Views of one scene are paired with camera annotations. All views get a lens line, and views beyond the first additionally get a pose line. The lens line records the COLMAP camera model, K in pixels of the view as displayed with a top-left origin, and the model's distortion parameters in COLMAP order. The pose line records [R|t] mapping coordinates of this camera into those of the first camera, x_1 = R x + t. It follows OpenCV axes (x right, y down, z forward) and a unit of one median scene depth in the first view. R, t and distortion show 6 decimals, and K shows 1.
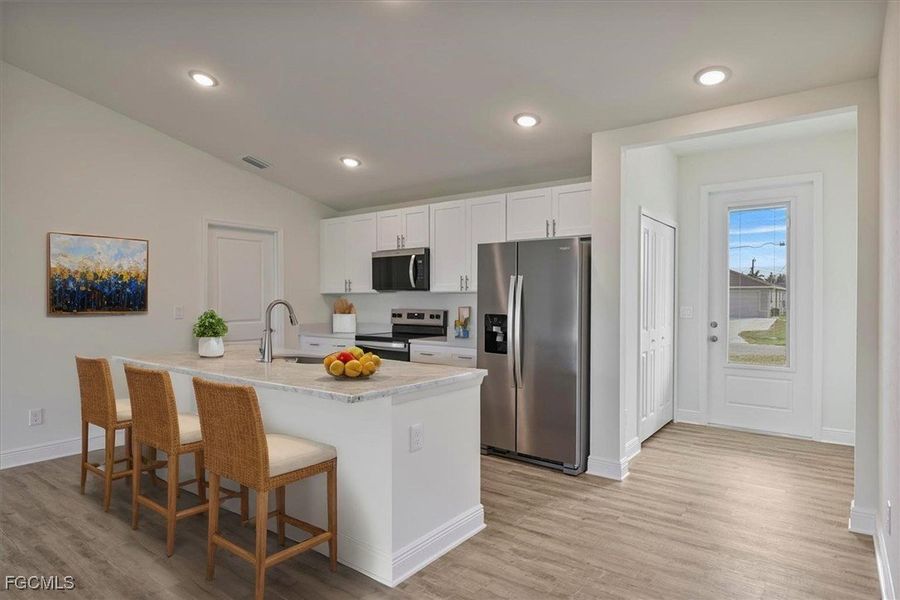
lens RADIAL K [[514.5, 0, 450.0], [0, 514.5, 300.0], [0, 0, 1]] dist [0.000383, 0.000078]
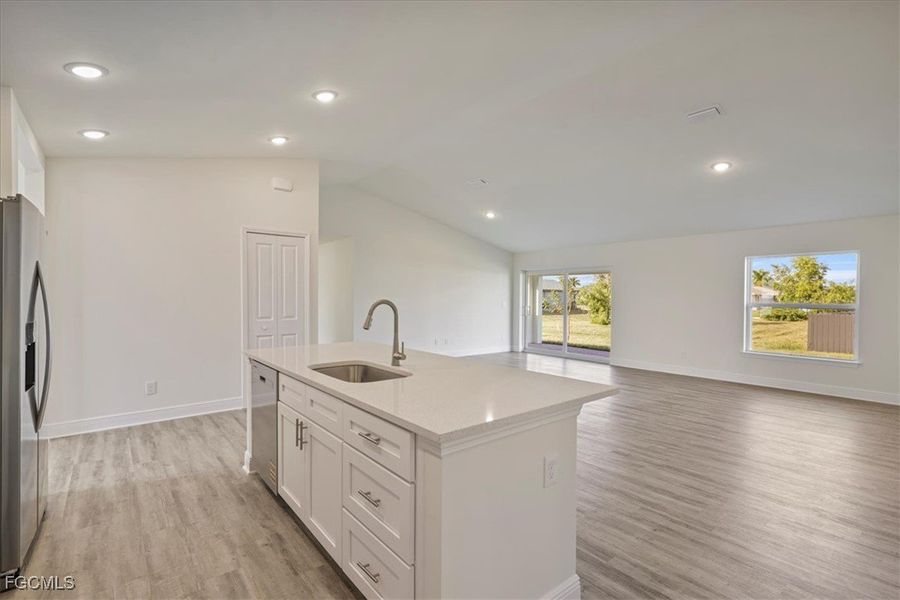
lens RADIAL K [[418.3, 0, 452.5], [0, 418.3, 298.1], [0, 0, 1]] dist [0.000365, -0.000206]
pose [[-0.972013, -0.008816, 0.234761, -0.477602], [-0.006551, 0.999924, 0.010427, -0.008944], [-0.234835, 0.008597, -0.971997, 1.296767]]
